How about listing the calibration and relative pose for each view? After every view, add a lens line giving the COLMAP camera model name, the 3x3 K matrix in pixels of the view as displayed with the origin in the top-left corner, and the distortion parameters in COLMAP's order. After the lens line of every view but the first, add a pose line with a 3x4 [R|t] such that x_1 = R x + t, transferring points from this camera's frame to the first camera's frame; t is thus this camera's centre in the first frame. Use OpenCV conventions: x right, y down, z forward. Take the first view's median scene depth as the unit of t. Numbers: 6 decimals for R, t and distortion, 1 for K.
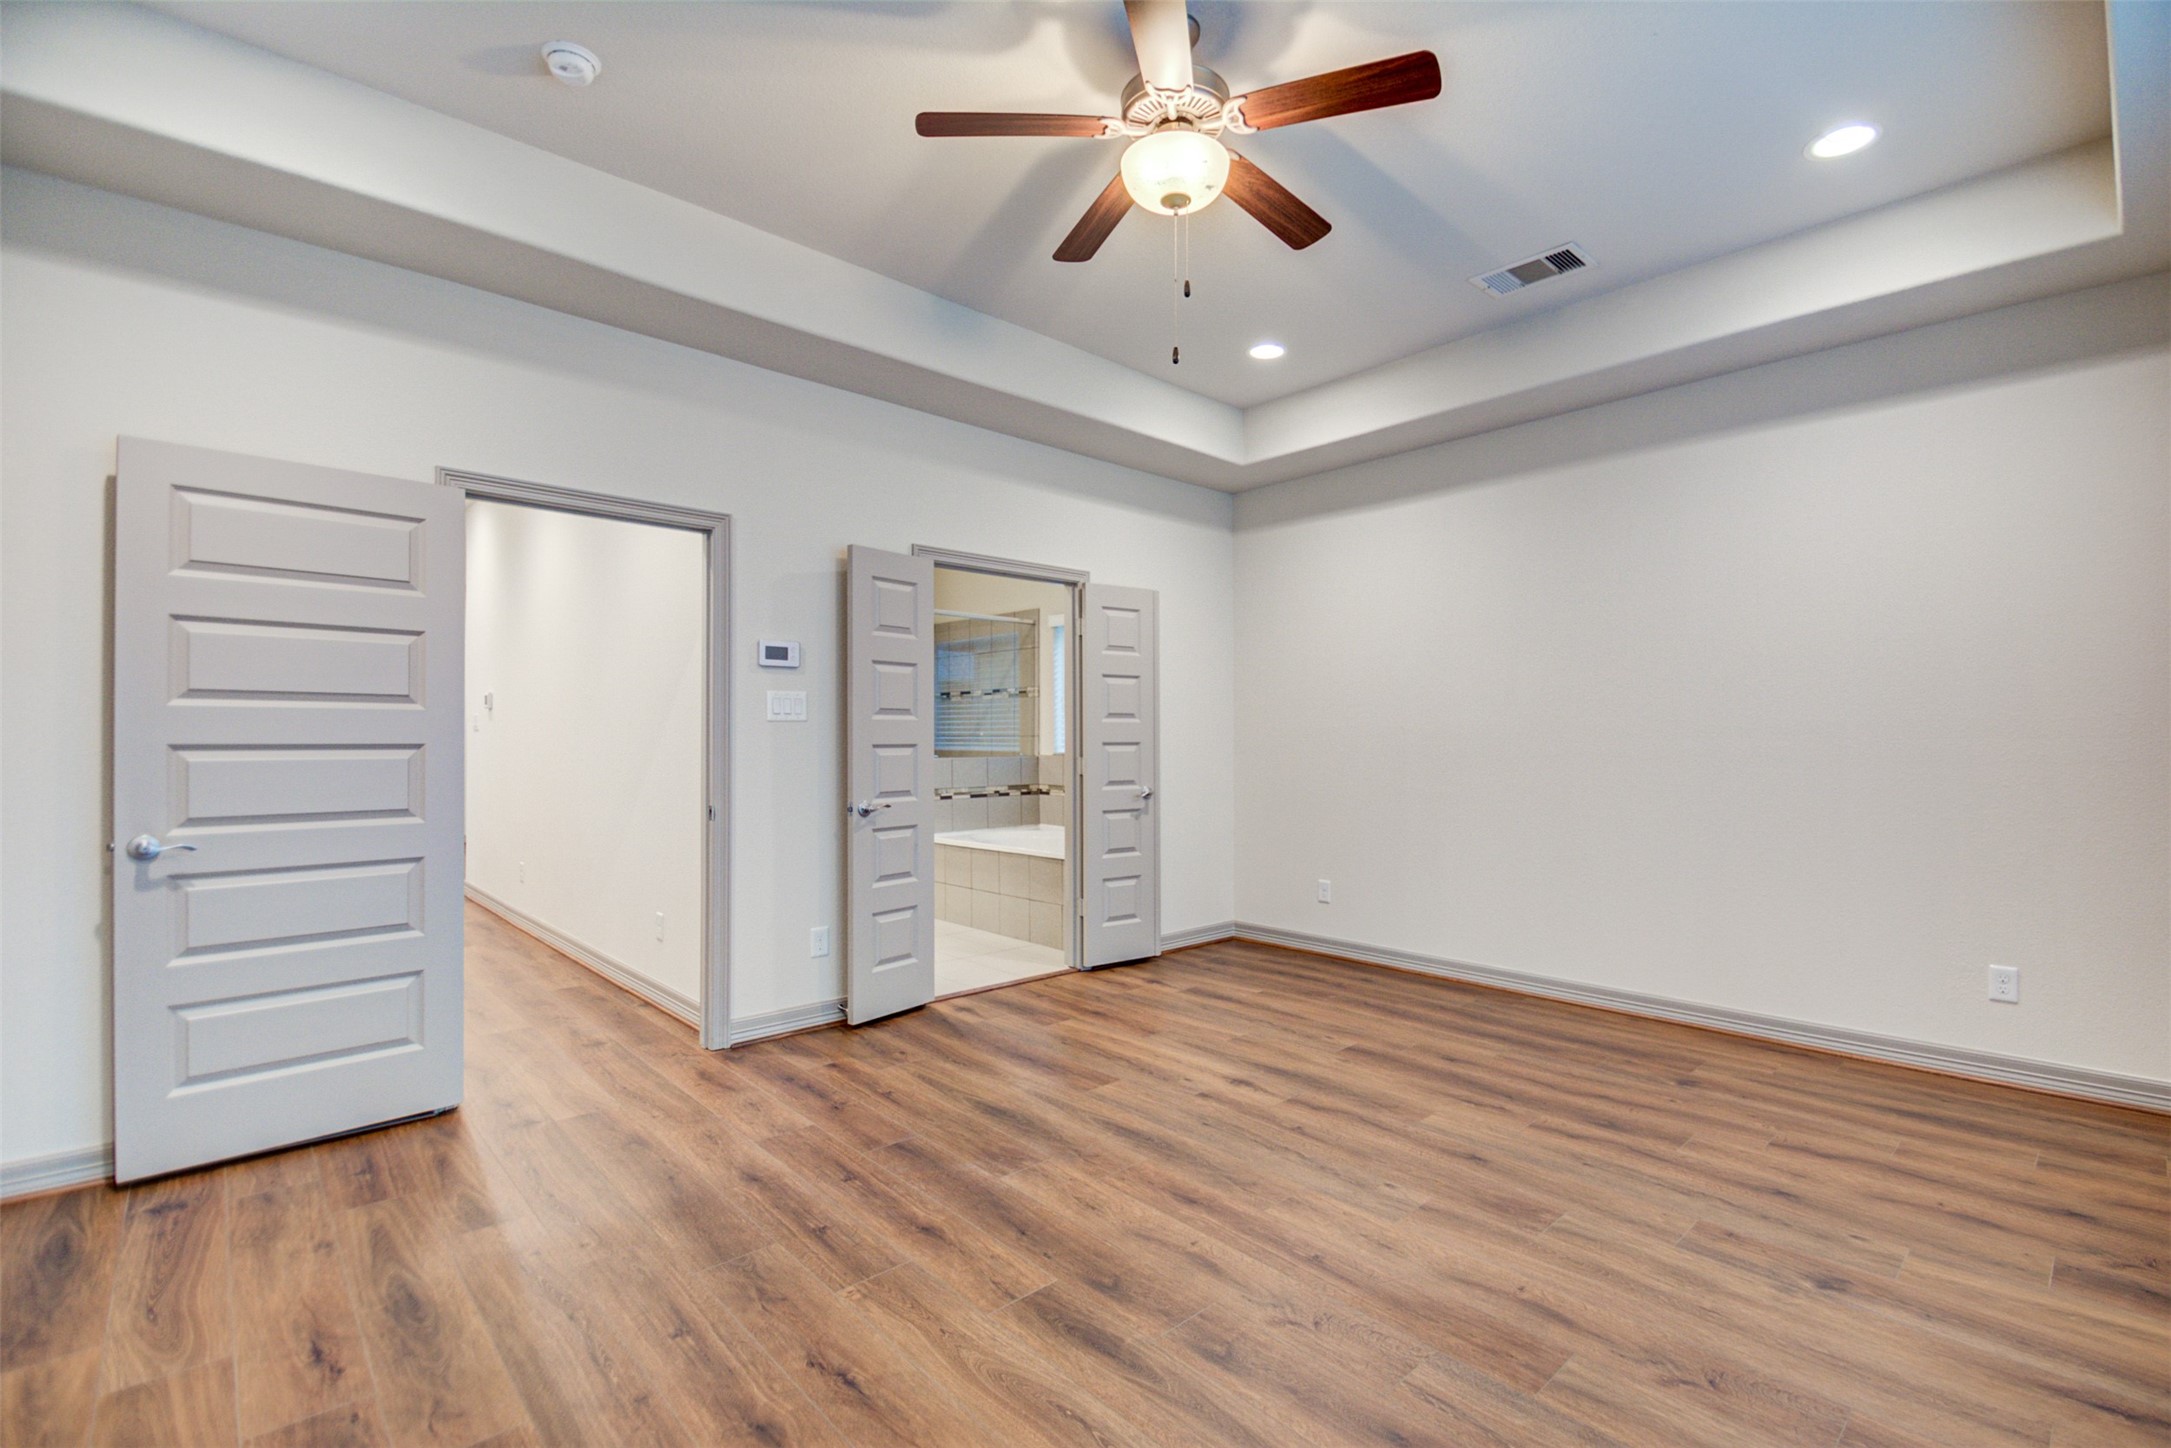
lens RADIAL K [[959.6, 0, 1158.4], [0, 959.6, 736.4], [0, 0, 1]] dist [0.008712, -0.005852]
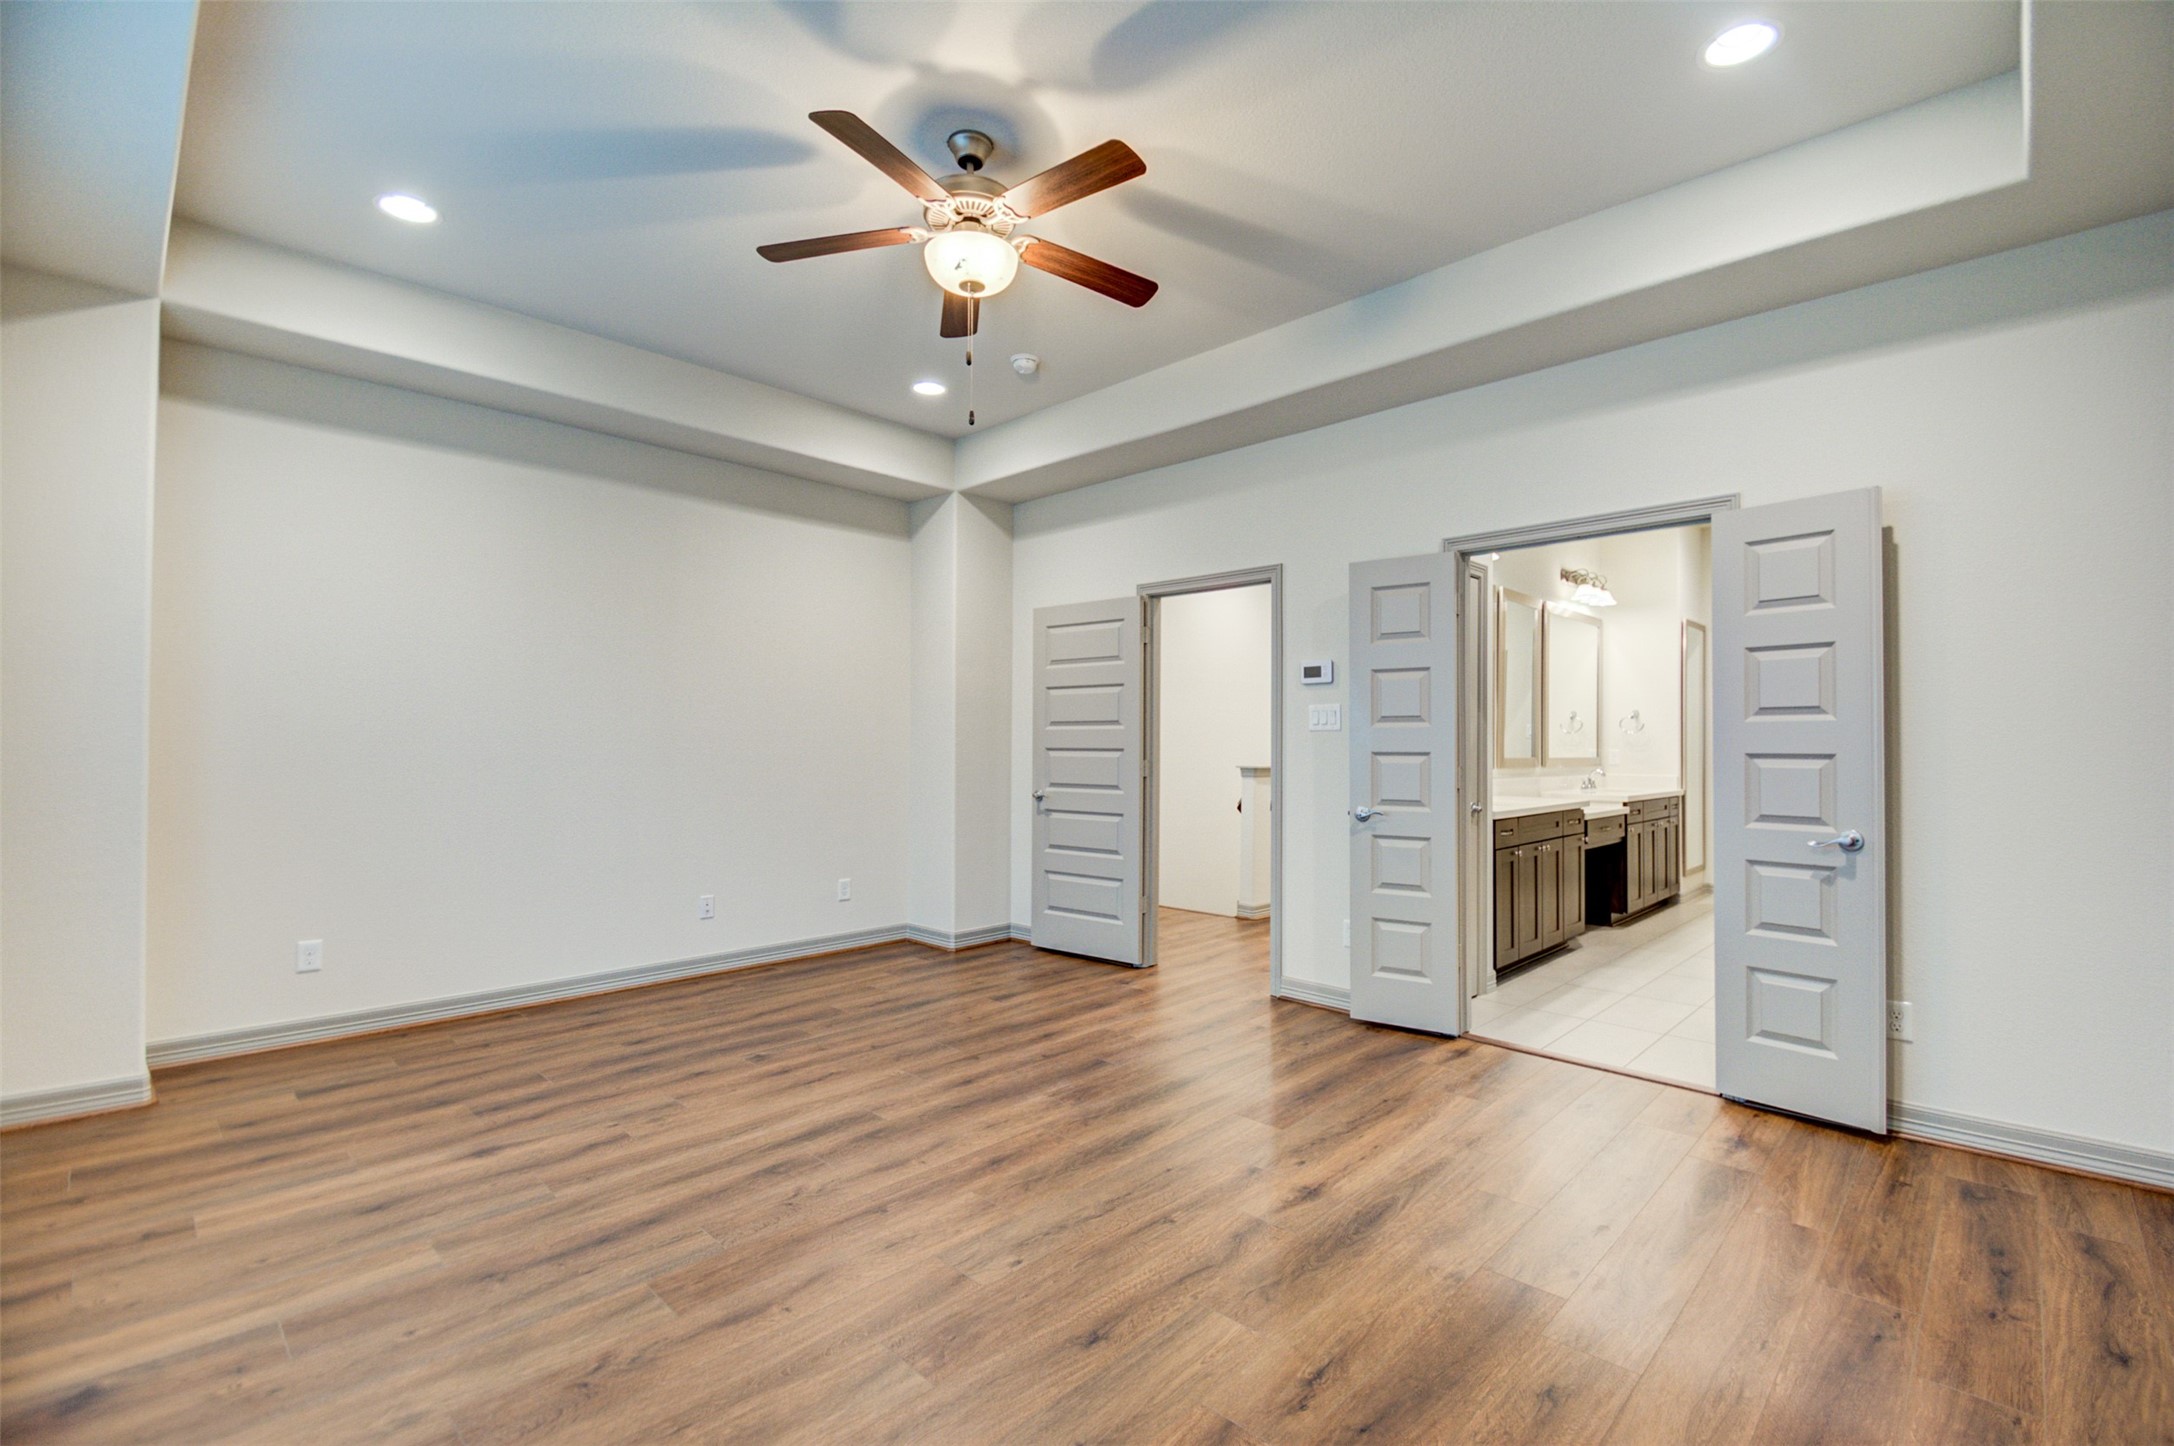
lens RADIAL K [[961.0, 0, 1089.4], [0, 961.0, 734.3], [0, 0, 1]] dist [0.008712, -0.005852]
pose [[0.024586, -0.011783, -0.999628, 0.745215], [-0.002148, 0.999928, -0.011839, 0.002610], [0.999695, 0.002438, 0.024559, 0.699287]]
